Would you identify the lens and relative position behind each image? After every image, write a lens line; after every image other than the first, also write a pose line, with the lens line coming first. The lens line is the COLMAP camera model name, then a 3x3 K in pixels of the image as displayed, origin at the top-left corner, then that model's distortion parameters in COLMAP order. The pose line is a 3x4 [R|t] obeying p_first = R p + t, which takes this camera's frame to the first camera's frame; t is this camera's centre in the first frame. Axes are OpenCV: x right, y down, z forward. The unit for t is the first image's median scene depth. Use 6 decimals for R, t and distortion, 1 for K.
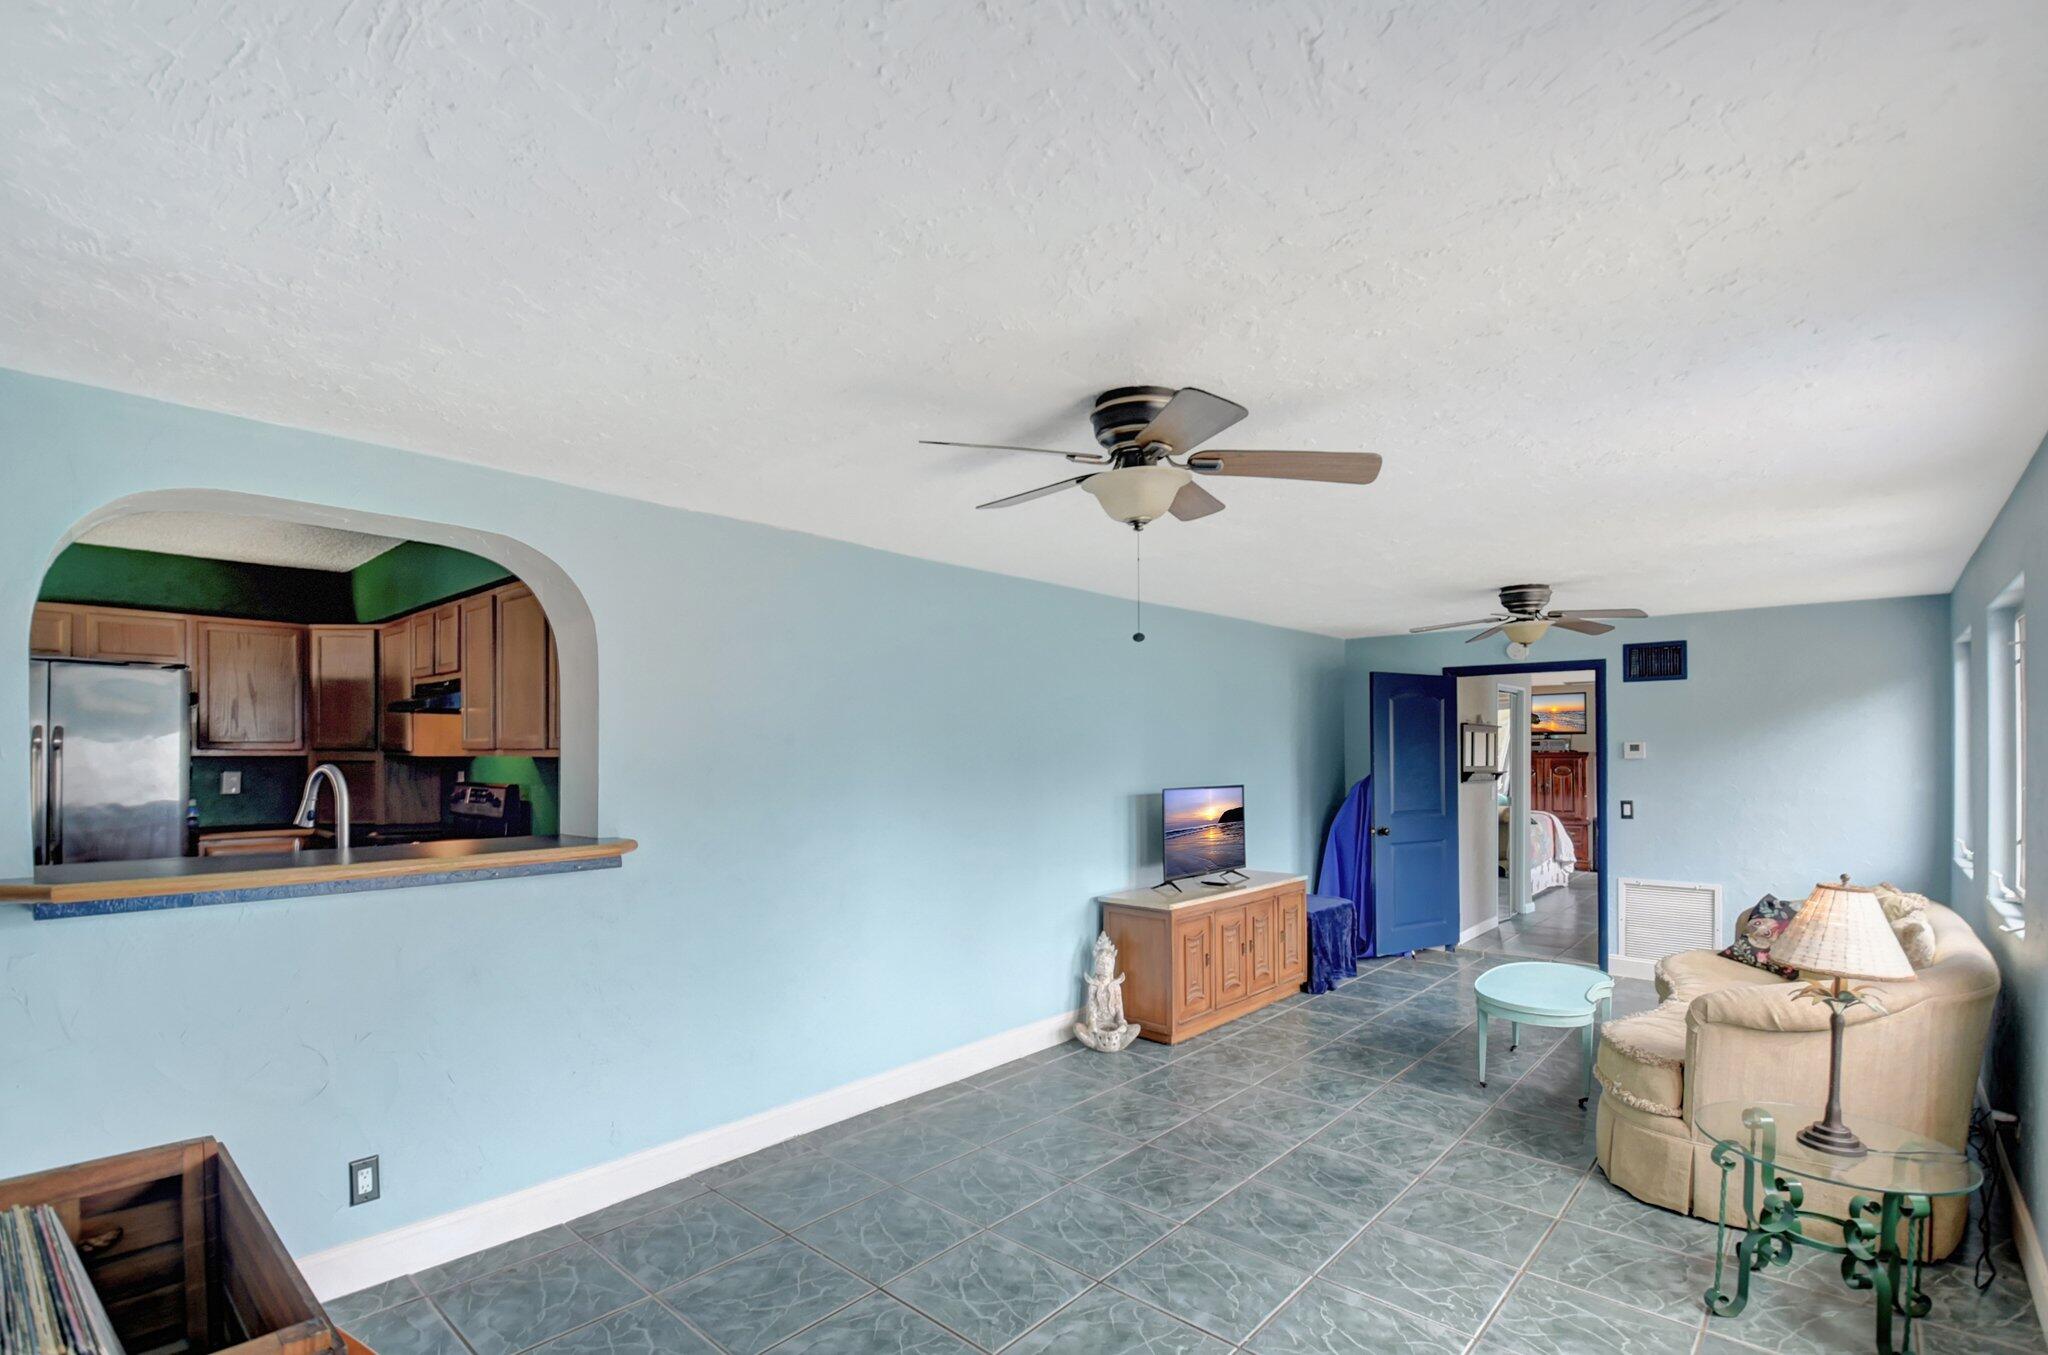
lens RADIAL K [[932.3, 0, 1014.7], [0, 932.3, 742.1], [0, 0, 1]] dist [0.001011, -0.028291]
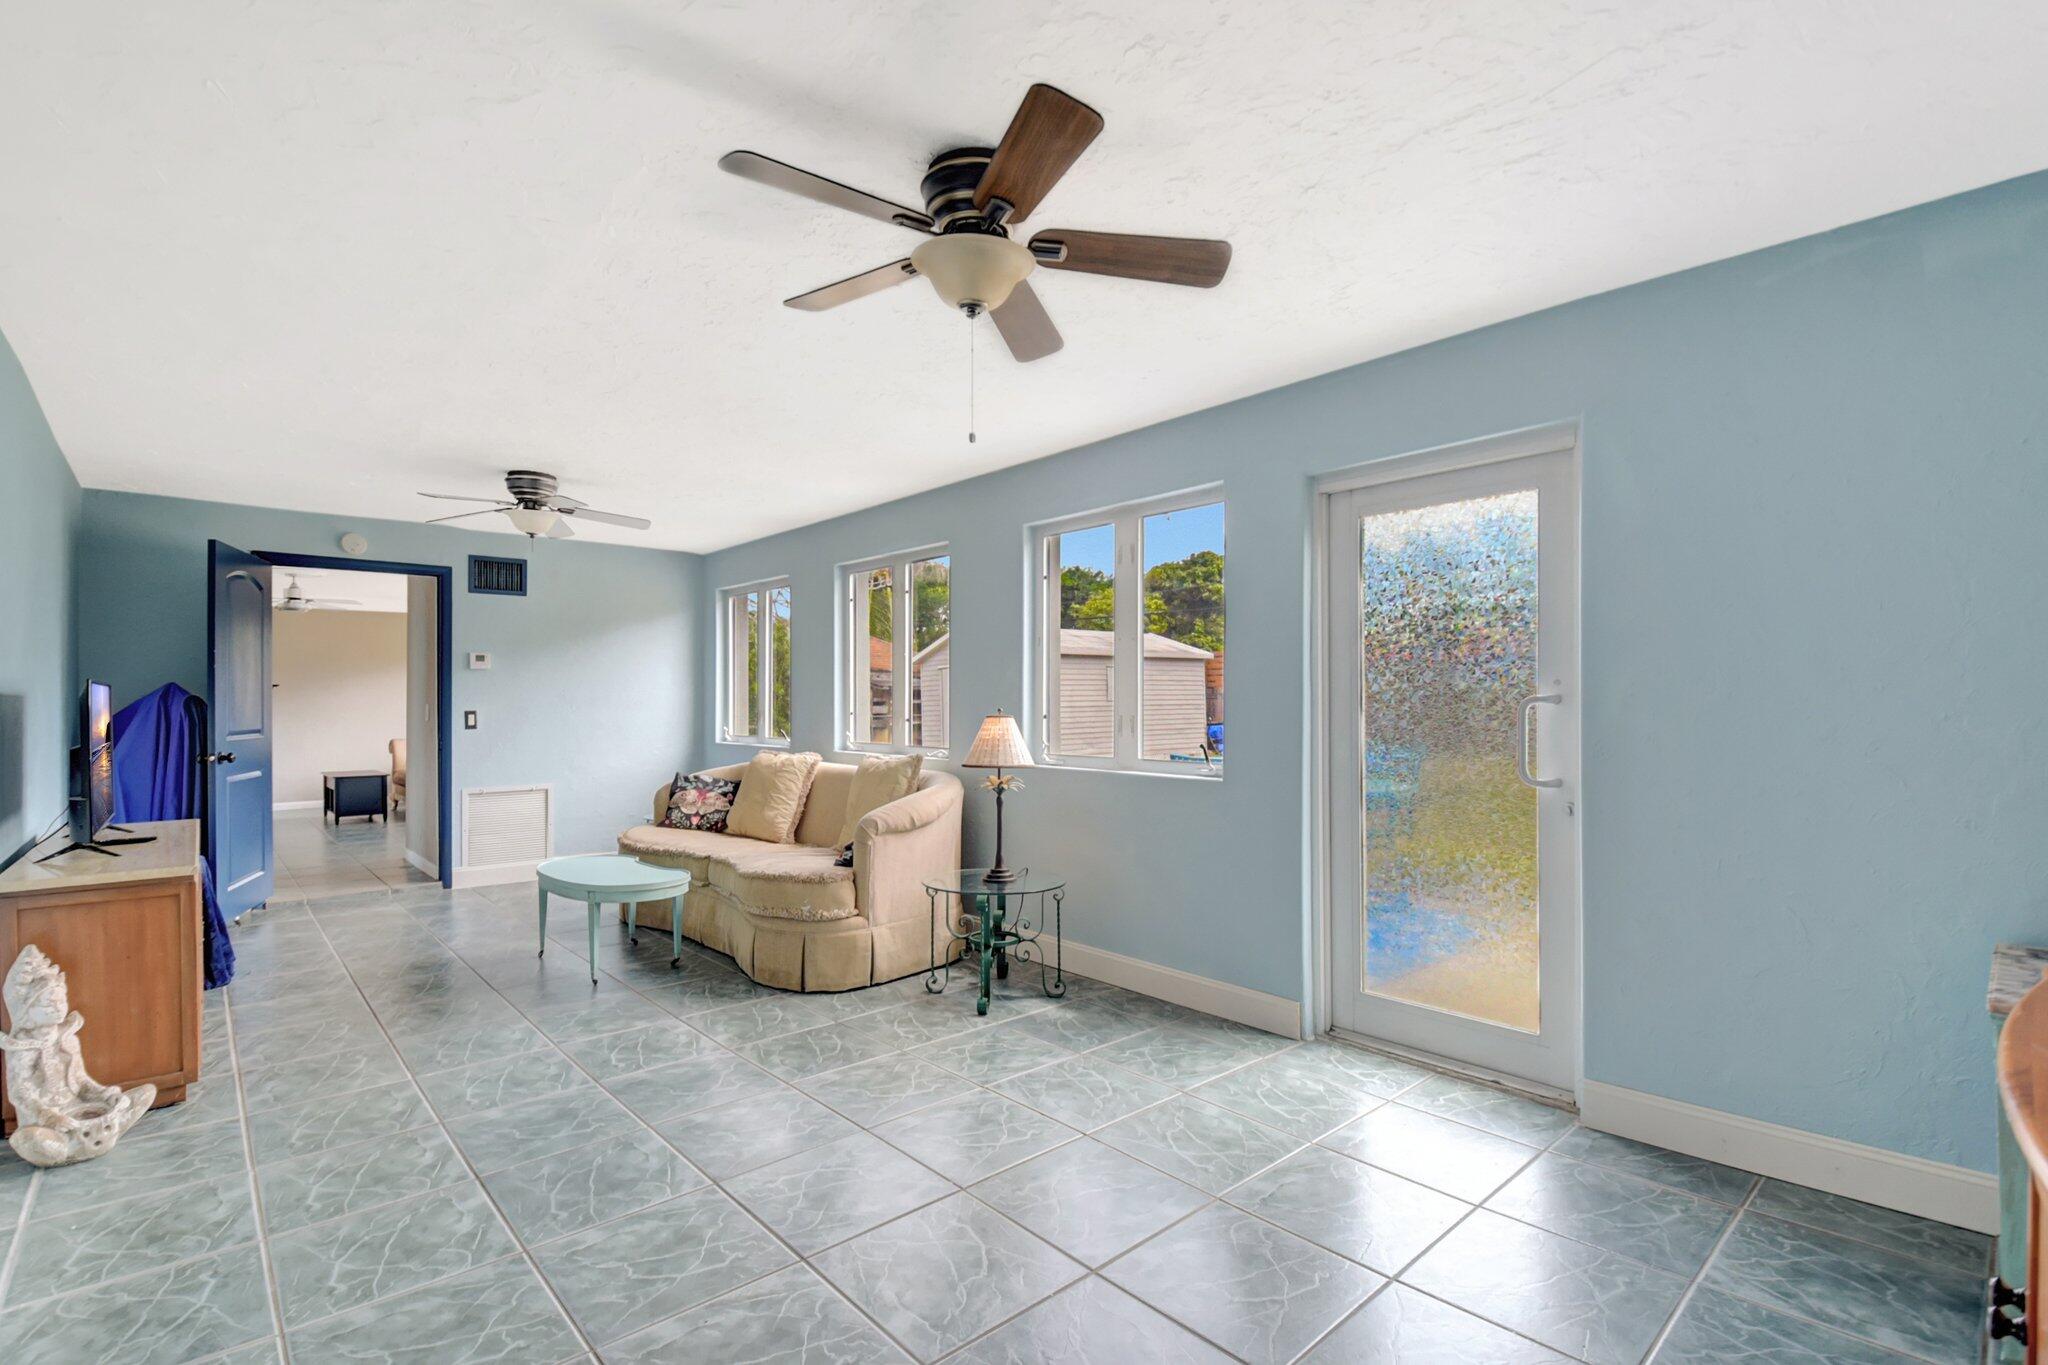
lens RADIAL K [[926.3, 0, 1009.1], [0, 926.3, 683.1], [0, 0, 1]] dist [0.023381, -0.030929]
pose [[0.116403, 0.017571, 0.993047, -0.368509], [-0.002487, 0.999846, -0.017400, 0.066848], [-0.993199, -0.000444, 0.116429, 0.414333]]
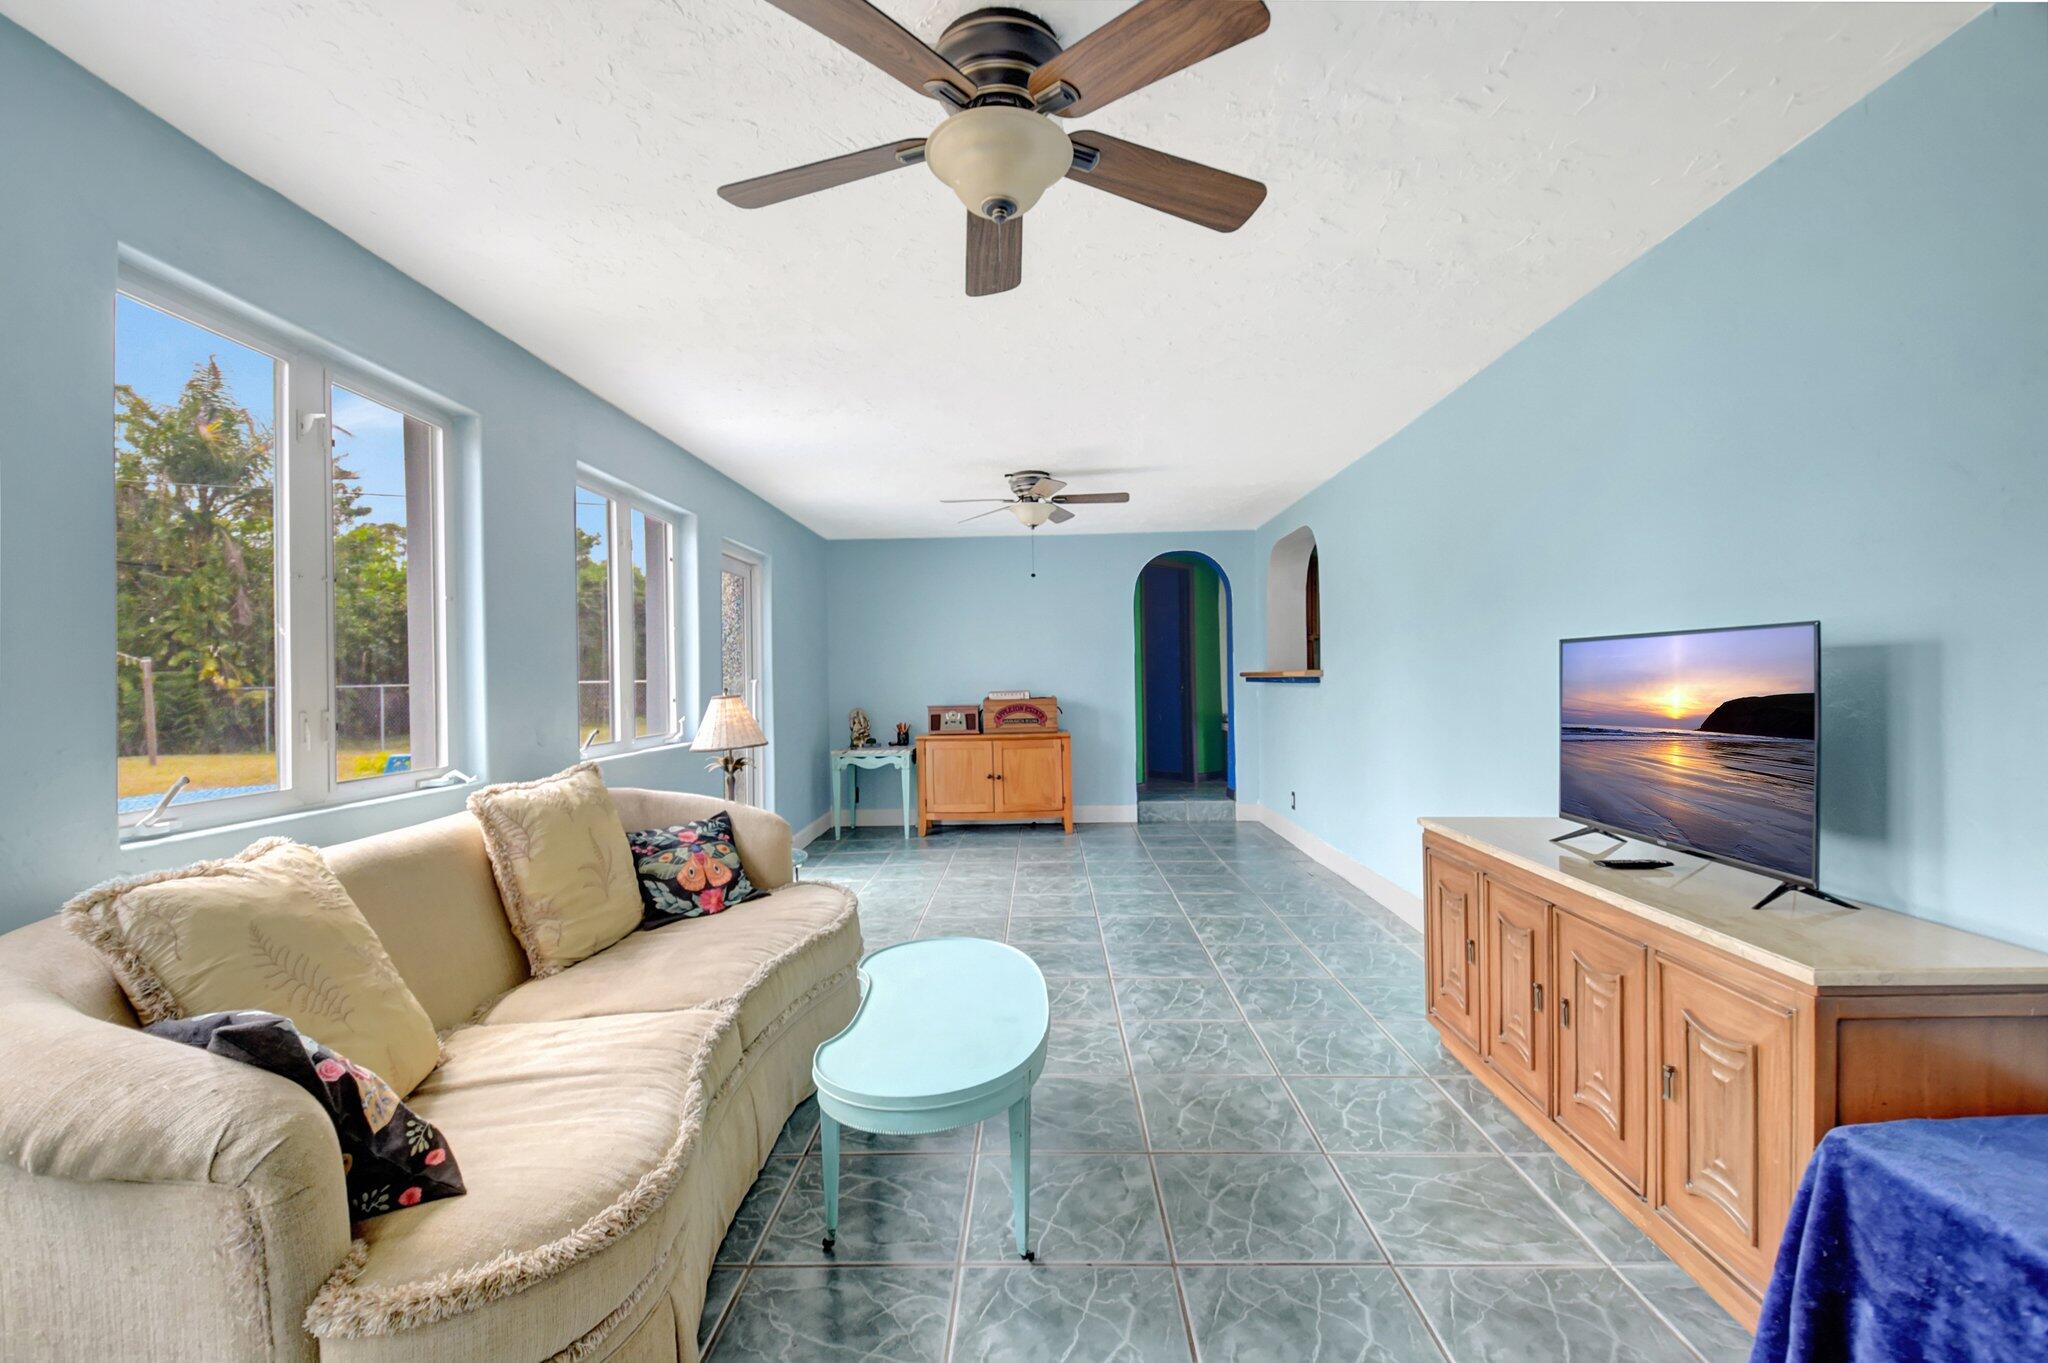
lens RADIAL K [[926.3, 0, 1009.1], [0, 926.3, 682.1], [0, 0, 1]] dist [0.023381, -0.030929]
pose [[-0.765411, 0.008801, -0.643482, 0.812167], [0.009143, 0.999954, 0.002801, 0.076425], [0.643477, -0.003739, -0.765456, 1.321054]]
